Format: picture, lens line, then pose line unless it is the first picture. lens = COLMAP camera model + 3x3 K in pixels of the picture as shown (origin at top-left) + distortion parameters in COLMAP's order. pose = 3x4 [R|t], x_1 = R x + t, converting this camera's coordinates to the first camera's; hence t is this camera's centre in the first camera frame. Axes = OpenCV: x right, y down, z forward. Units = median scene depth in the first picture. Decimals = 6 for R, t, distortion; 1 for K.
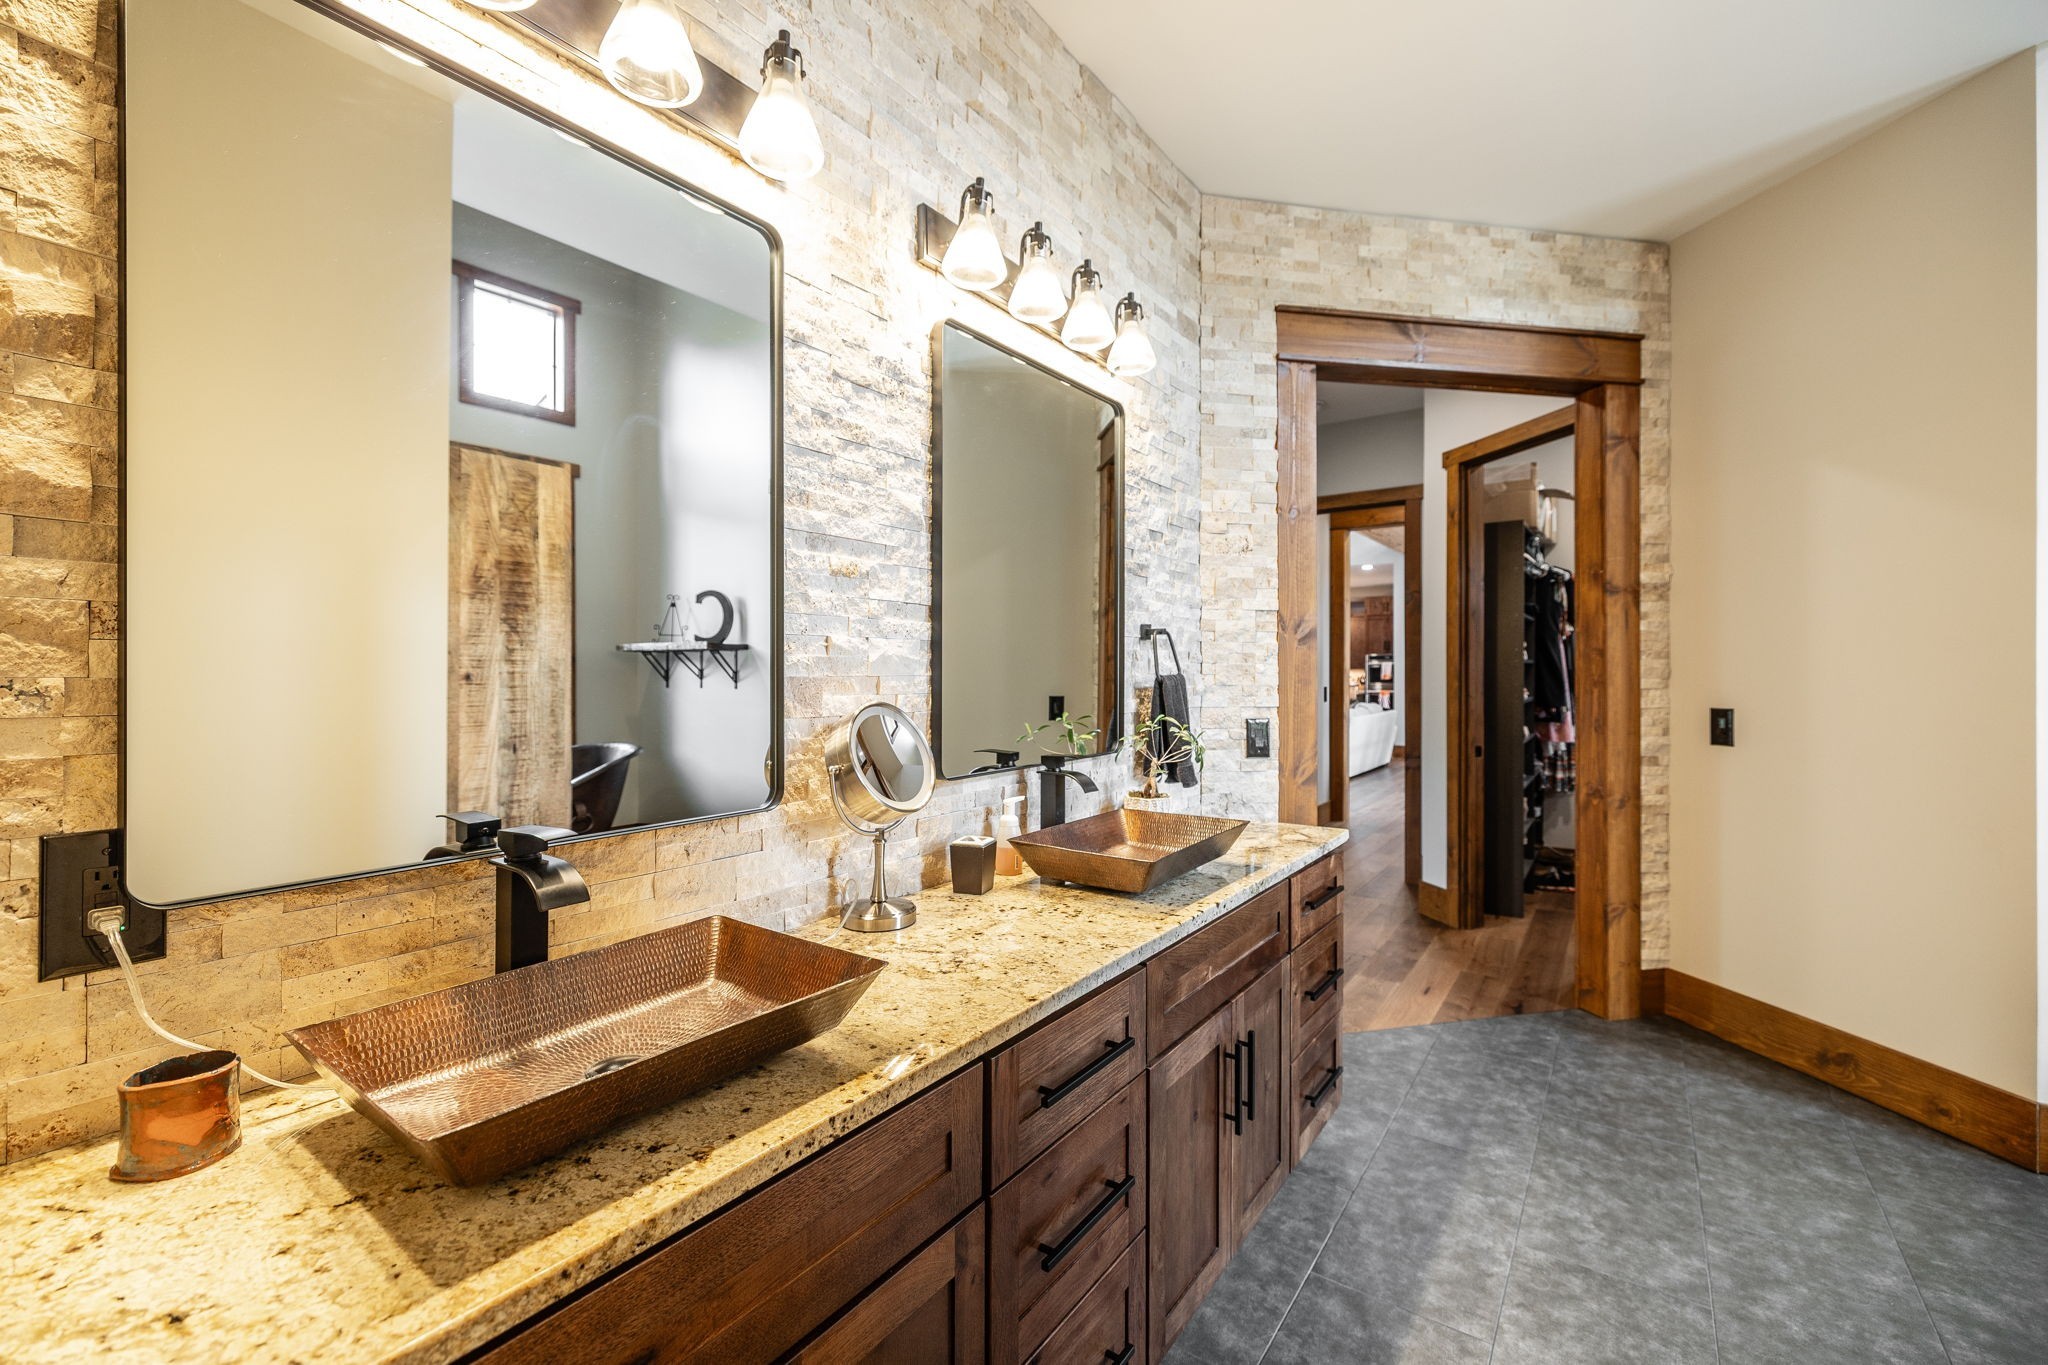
lens RADIAL K [[882.7, 0, 1010.8], [0, 882.7, 680.9], [0, 0, 1]] dist [0.016588, -0.000107]
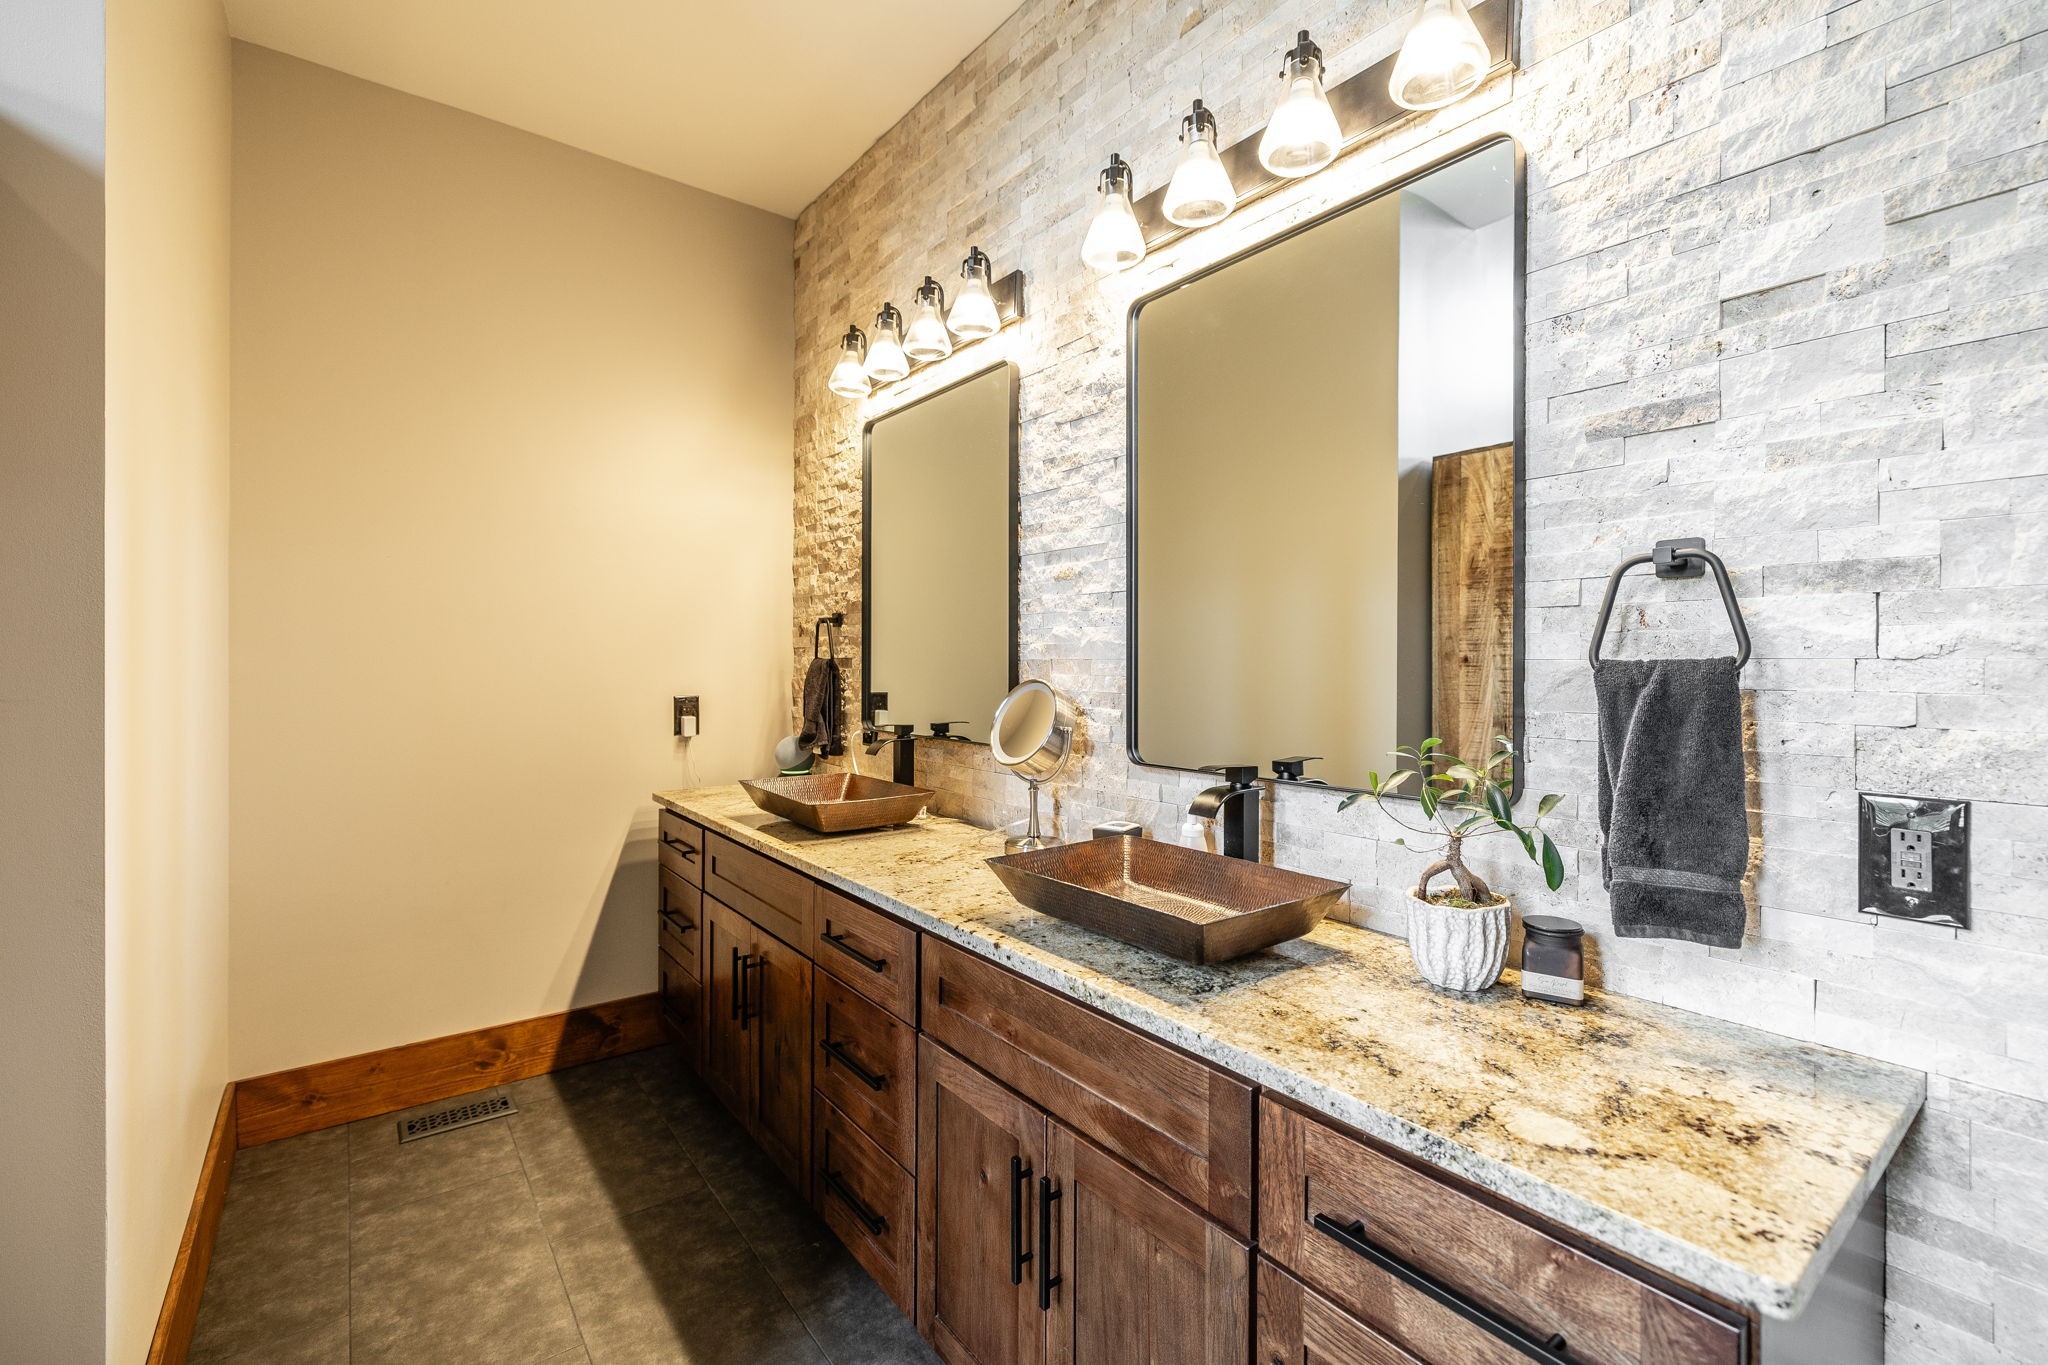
lens RADIAL K [[882.7, 0, 1014.2], [0, 882.7, 663.9], [0, 0, 1]] dist [0.016588, -0.000107]
pose [[-0.299883, 0.006942, -0.953951, 0.983886], [-0.004154, 0.999955, 0.008582, -0.008682], [0.953967, 0.006536, -0.299841, 1.245211]]
